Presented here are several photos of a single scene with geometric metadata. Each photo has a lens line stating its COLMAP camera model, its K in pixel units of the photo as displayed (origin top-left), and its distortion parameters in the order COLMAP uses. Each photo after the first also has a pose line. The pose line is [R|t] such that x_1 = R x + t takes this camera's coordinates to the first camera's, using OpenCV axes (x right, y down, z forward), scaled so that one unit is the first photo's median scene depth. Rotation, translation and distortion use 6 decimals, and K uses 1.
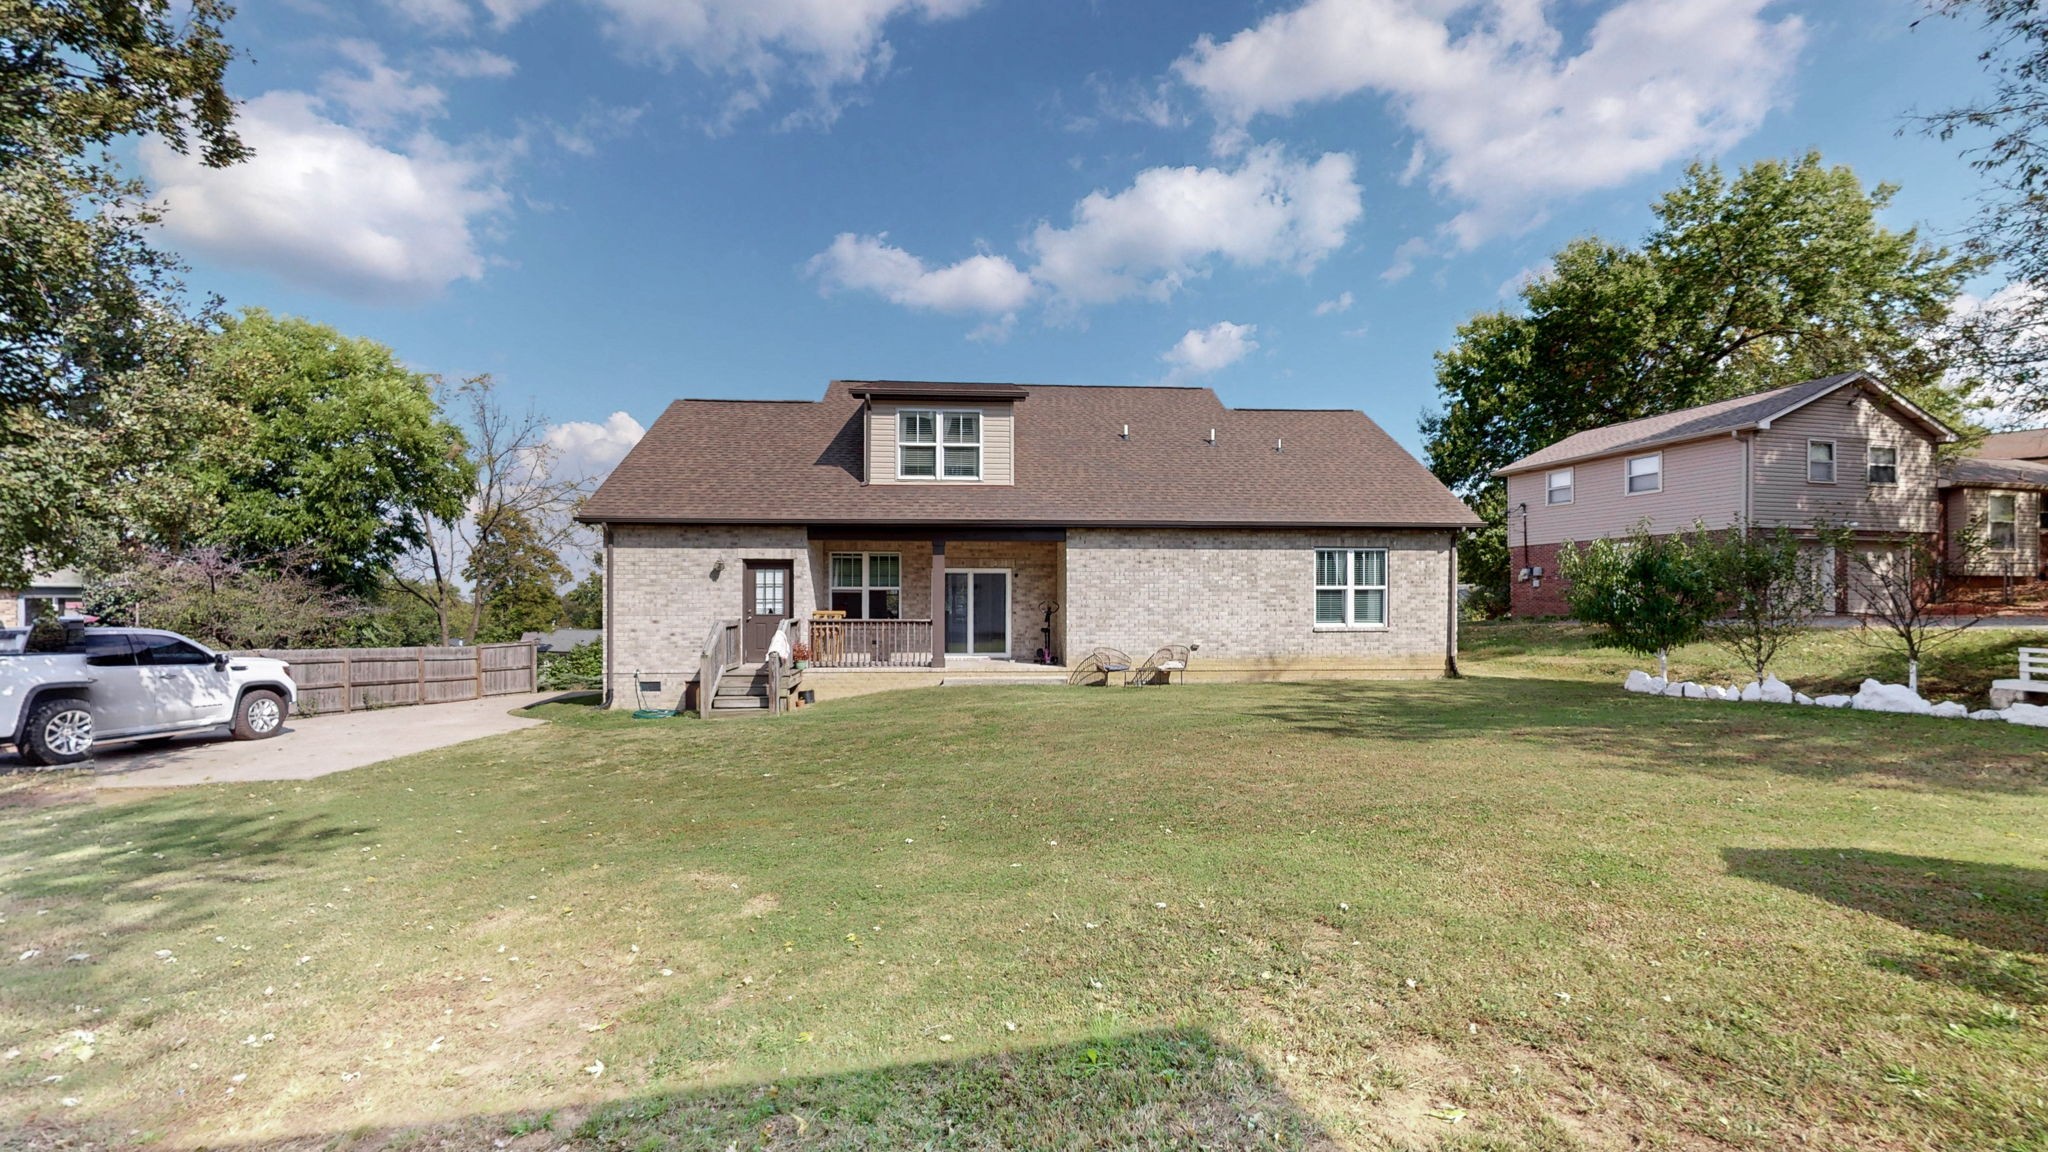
lens RADIAL K [[832.1, 0, 1031.5], [0, 832.1, 600.9], [0, 0, 1]] dist [0.002235, 0.000211]
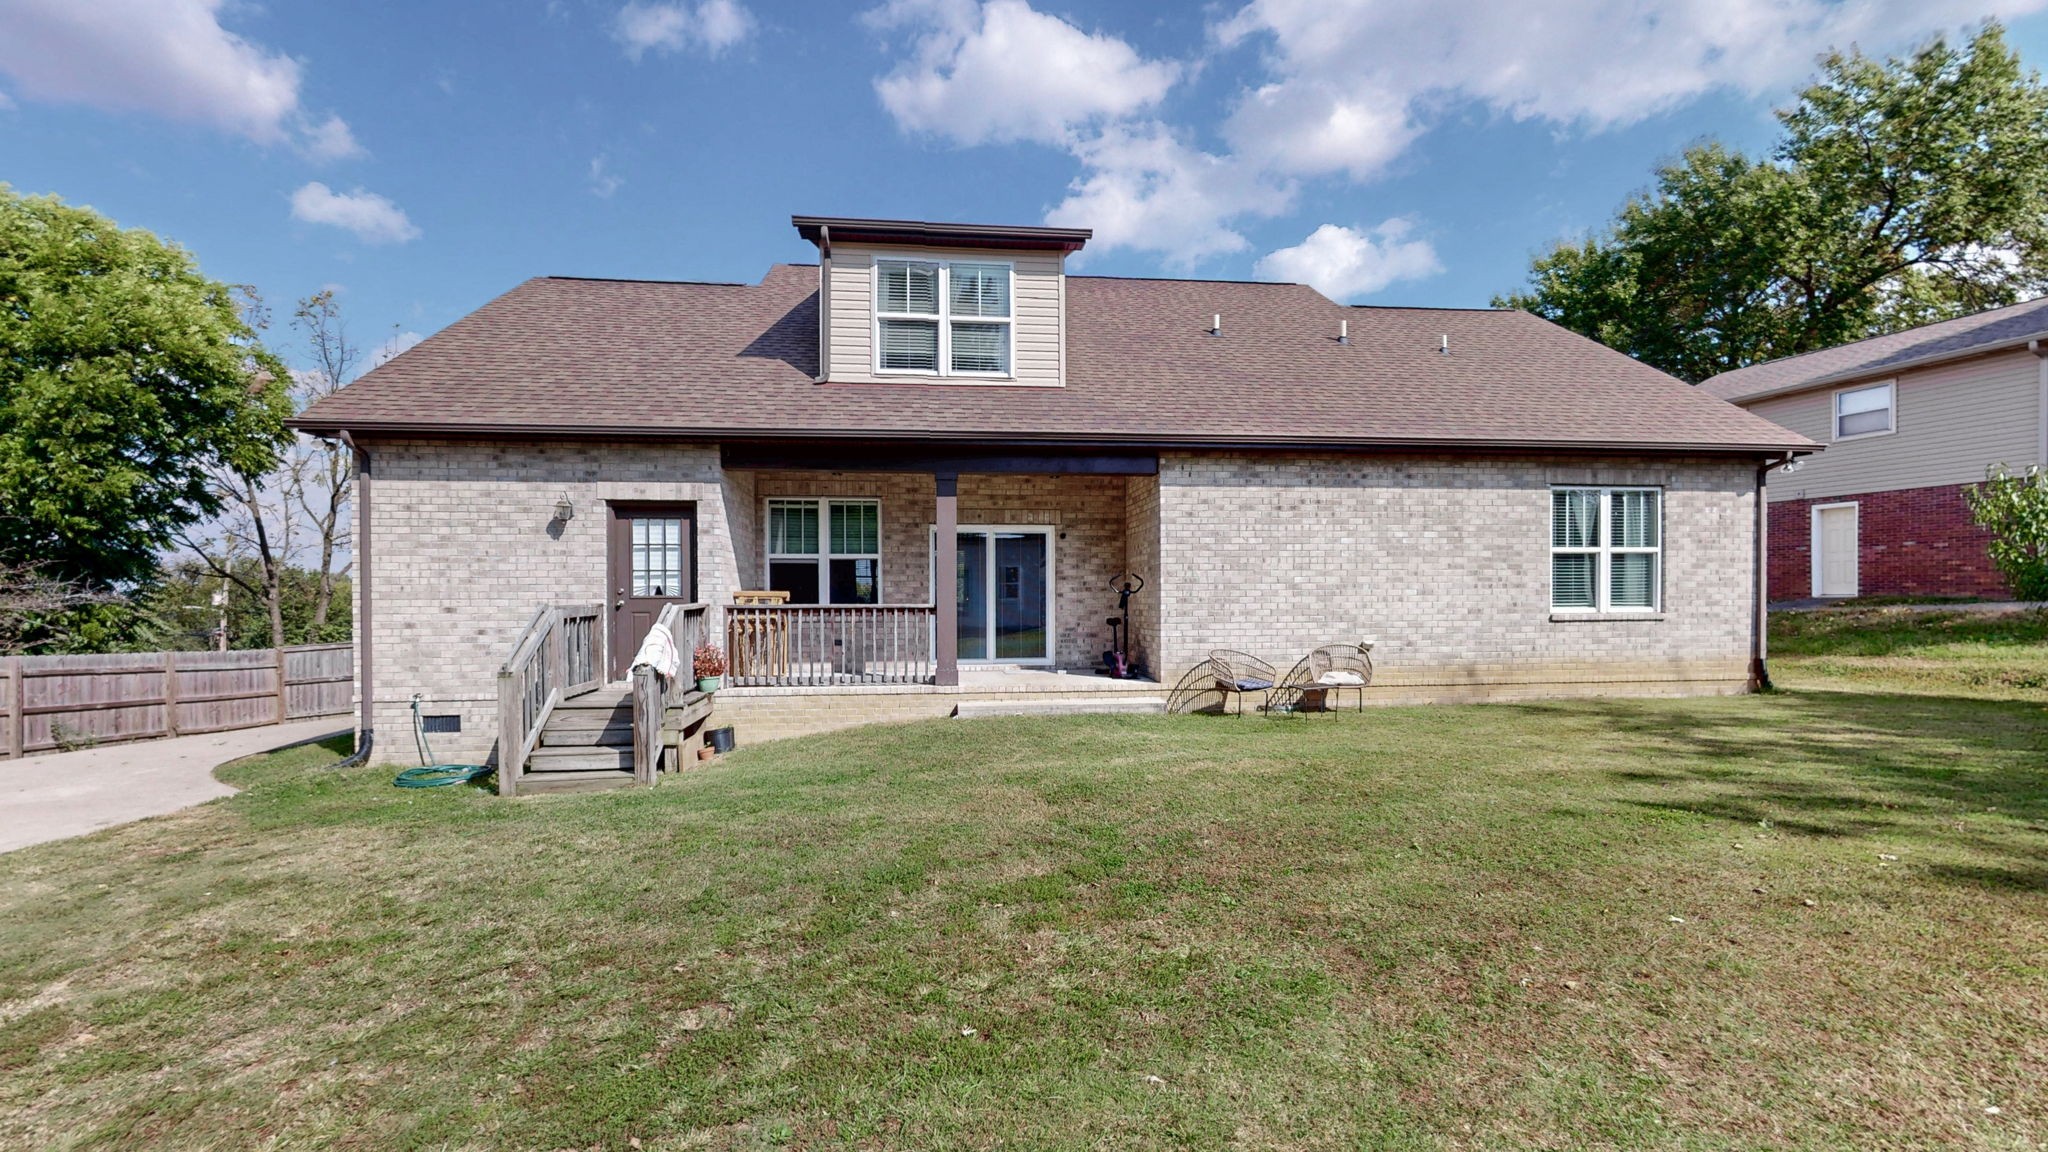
lens RADIAL K [[832.1, 0, 1031.5], [0, 832.1, 600.9], [0, 0, 1]] dist [0.002235, 0.000211]
pose [[0.999275, -0.004994, 0.037754, -0.071948], [0.004693, 0.999956, 0.008070, 0.015124], [-0.037792, -0.007887, 0.999254, 0.393306]]
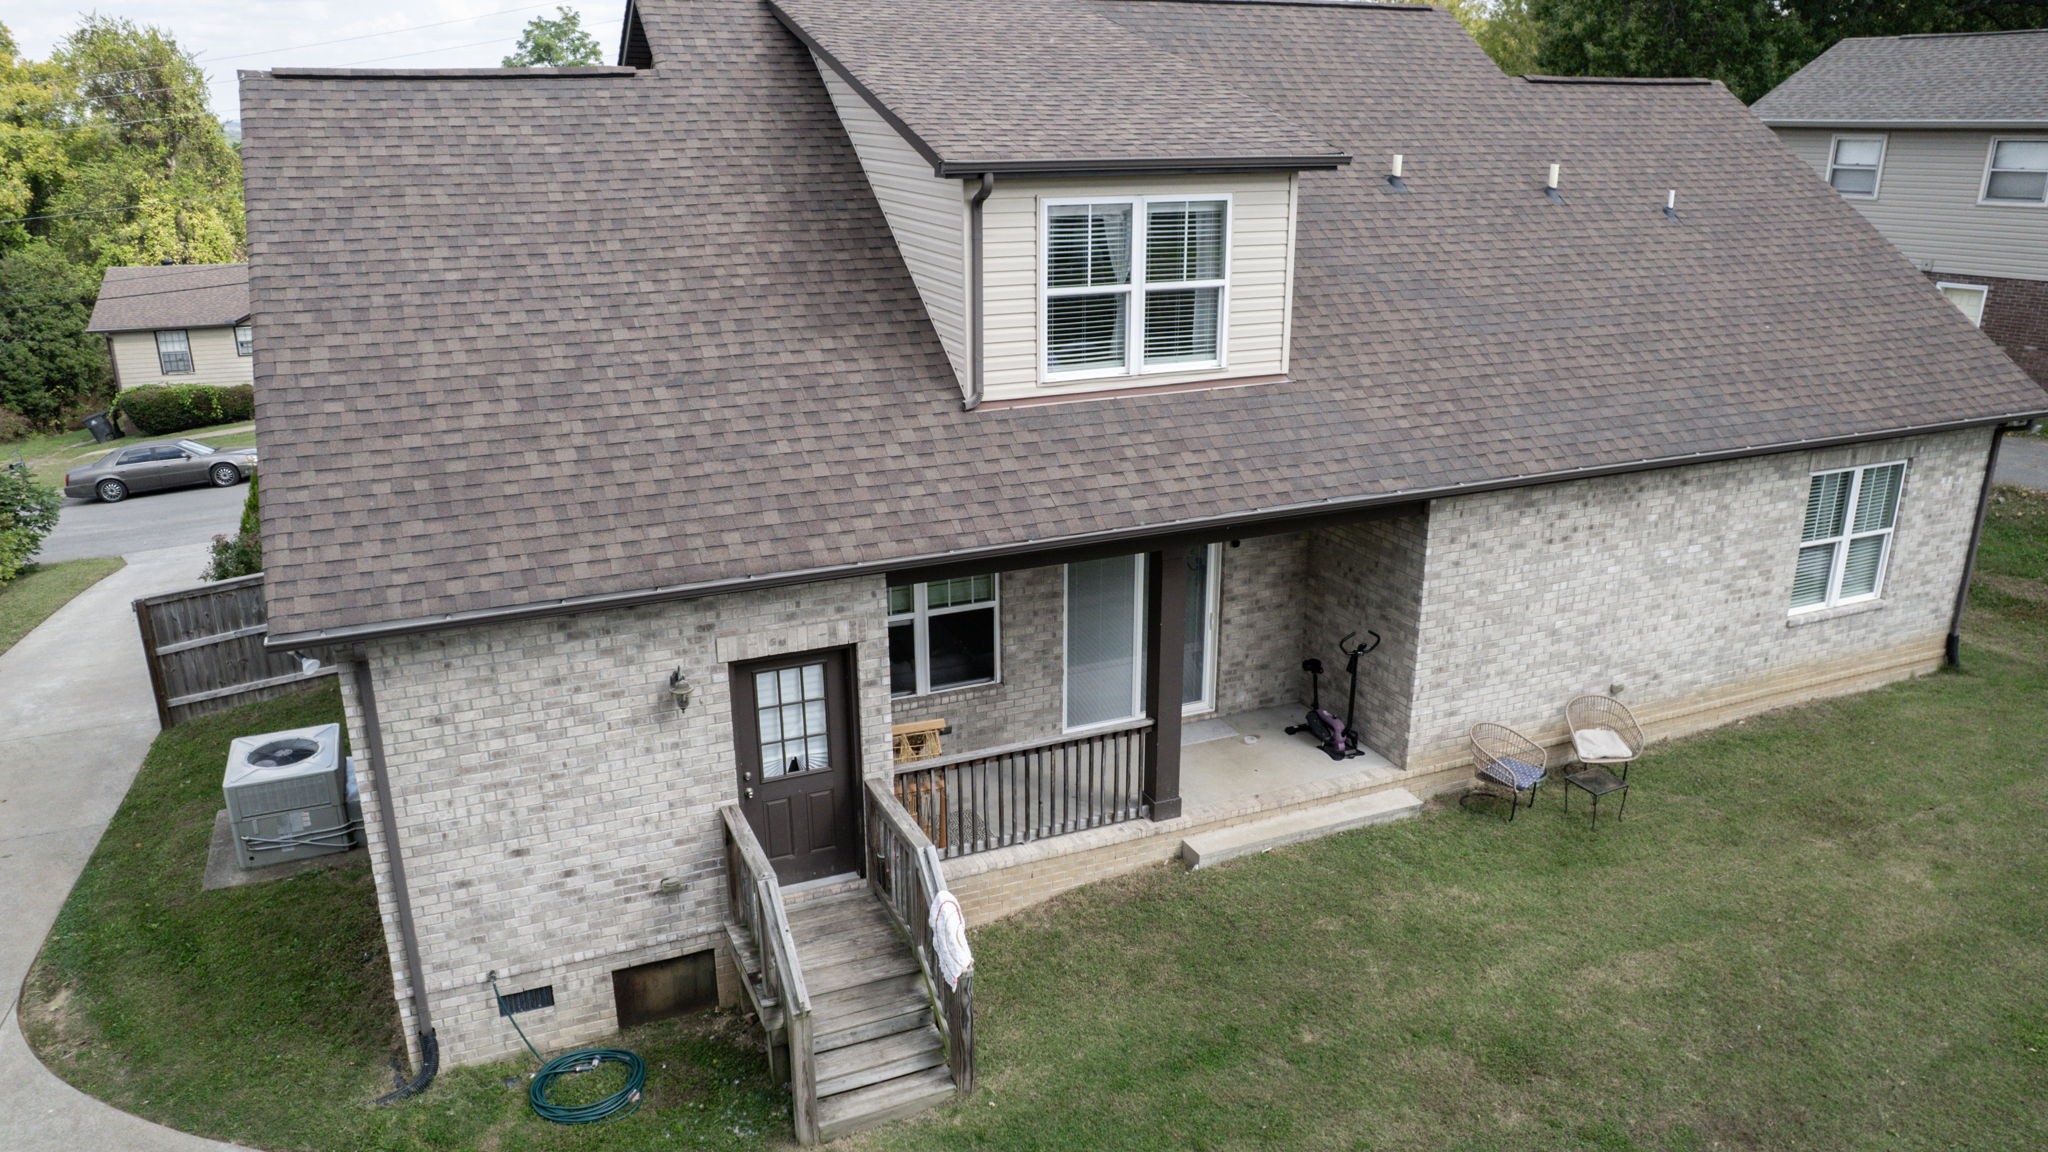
lens RADIAL K [[1457.6, 0, 1060.4], [0, 1457.6, 620.7], [0, 0, 1]] dist [-0.078244, 0.074987]
pose [[0.936507, -0.116298, 0.330803, -0.402009], [-0.002131, 0.941493, 0.337026, -0.276845], [-0.350644, -0.316332, 0.881466, 0.352638]]
